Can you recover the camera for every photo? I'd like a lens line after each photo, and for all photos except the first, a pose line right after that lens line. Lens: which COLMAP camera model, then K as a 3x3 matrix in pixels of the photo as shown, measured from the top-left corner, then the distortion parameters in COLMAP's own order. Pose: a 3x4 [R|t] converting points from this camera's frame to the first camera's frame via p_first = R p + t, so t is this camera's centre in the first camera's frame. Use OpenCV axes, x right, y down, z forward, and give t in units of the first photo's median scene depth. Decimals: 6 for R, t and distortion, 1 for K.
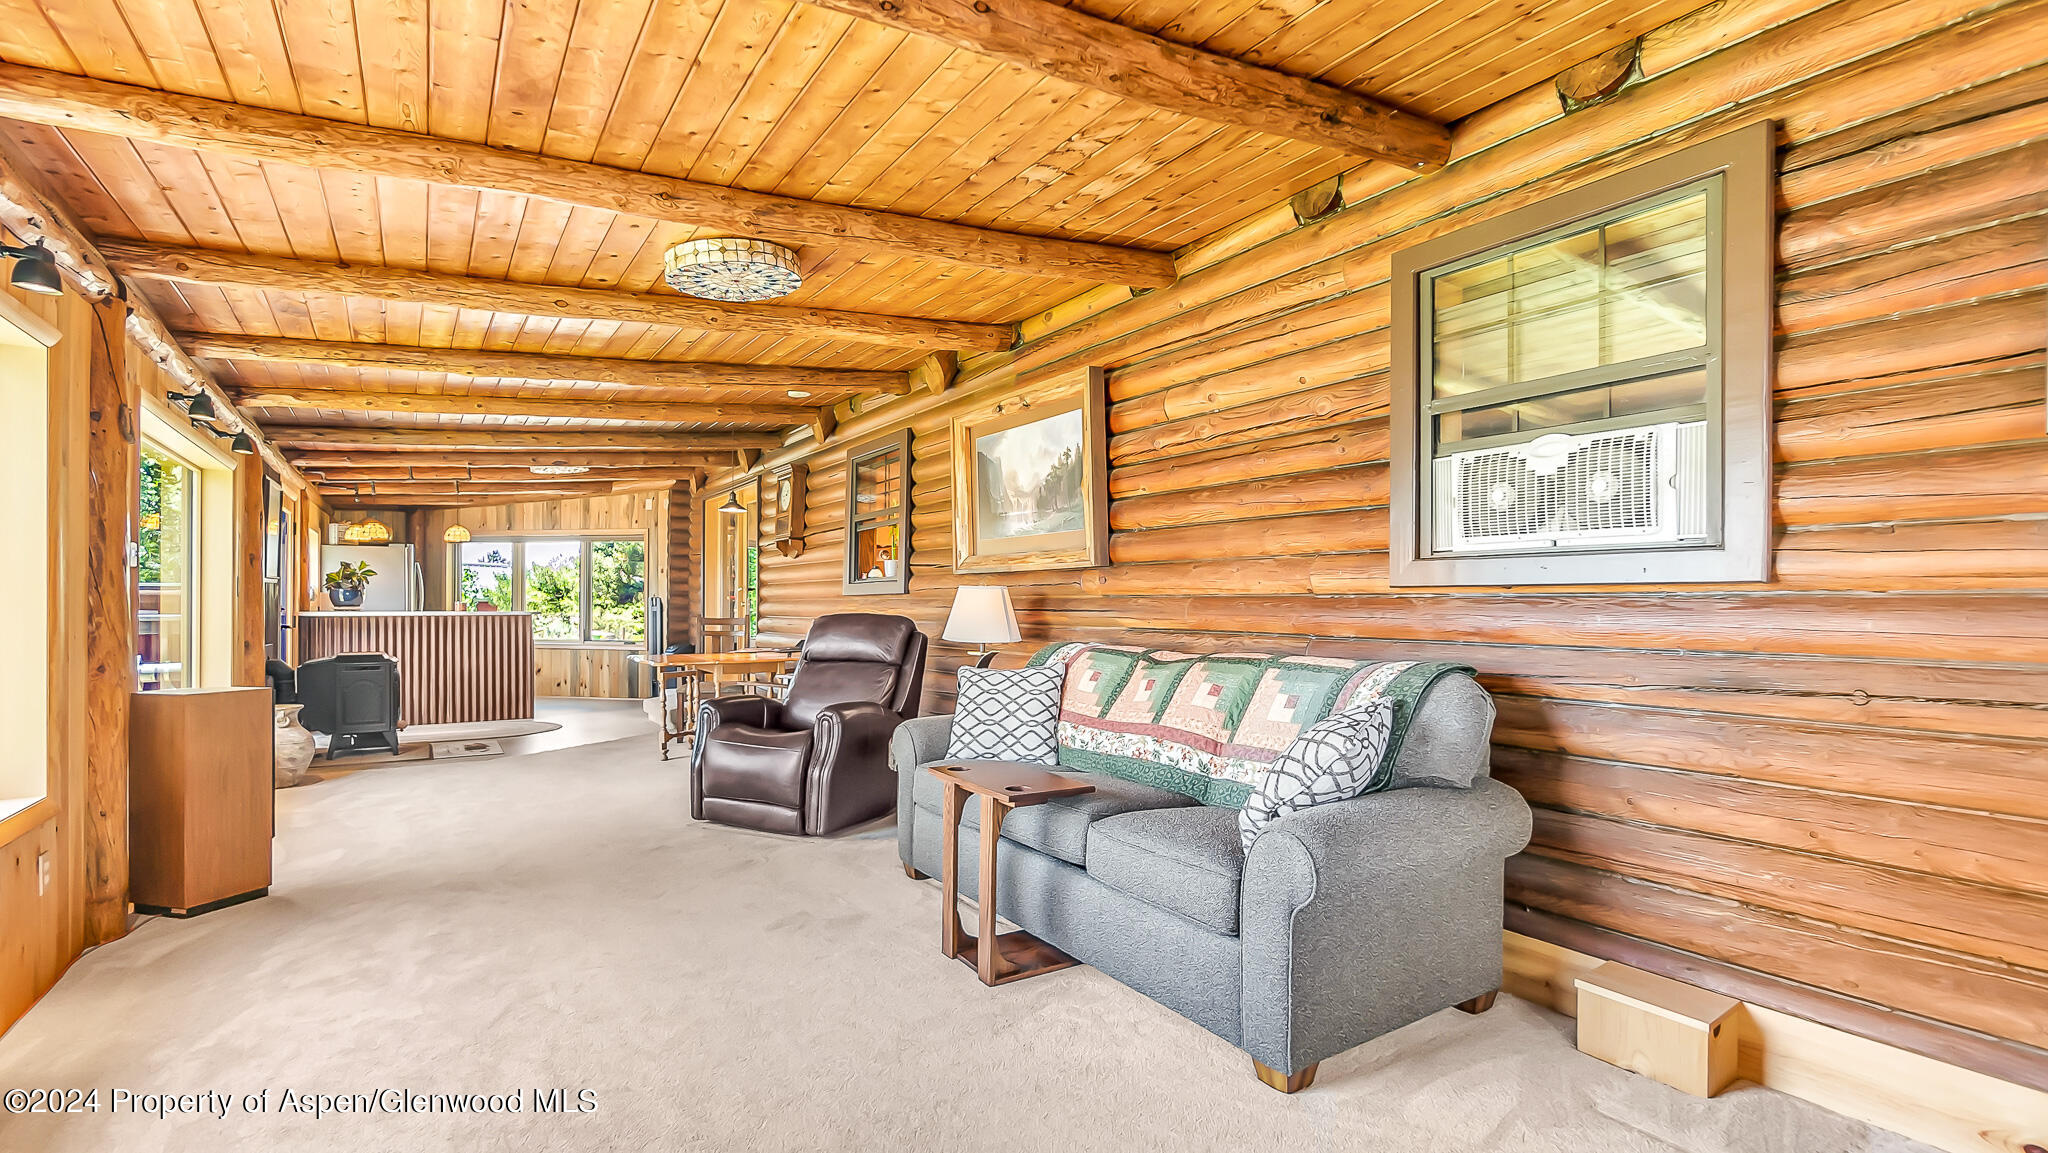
lens RADIAL K [[915.5, 0, 991.1], [0, 915.5, 606.0], [0, 0, 1]] dist [0.001943, 0.000525]
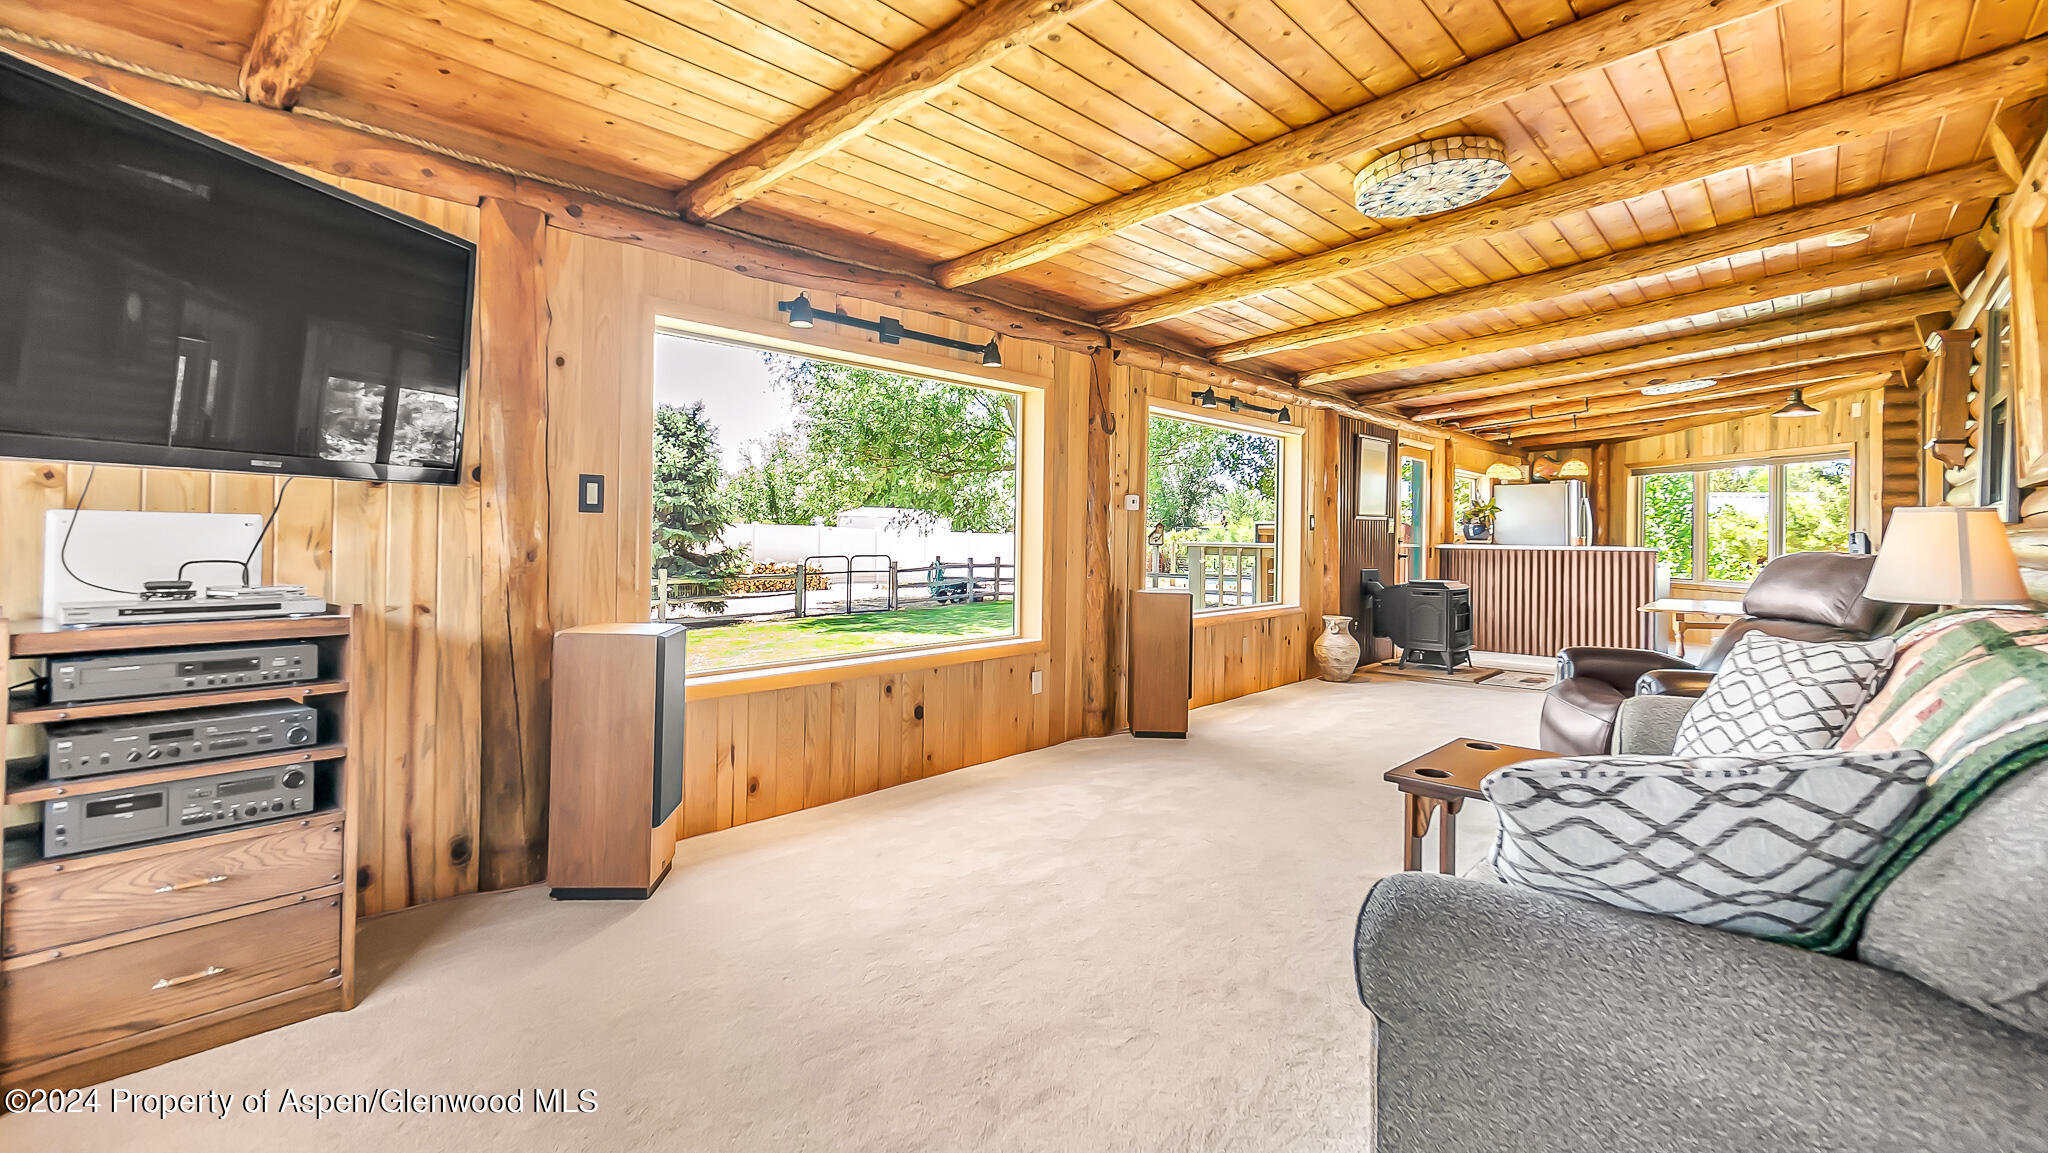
lens RADIAL K [[915.5, 0, 997.2], [0, 915.5, 524.4], [0, 0, 1]] dist [0.001943, 0.000525]
pose [[0.265137, -0.008851, -0.964170, 0.340878], [-0.010866, 0.999867, -0.012167, 0.002419], [0.964150, 0.013703, 0.265005, 0.224277]]
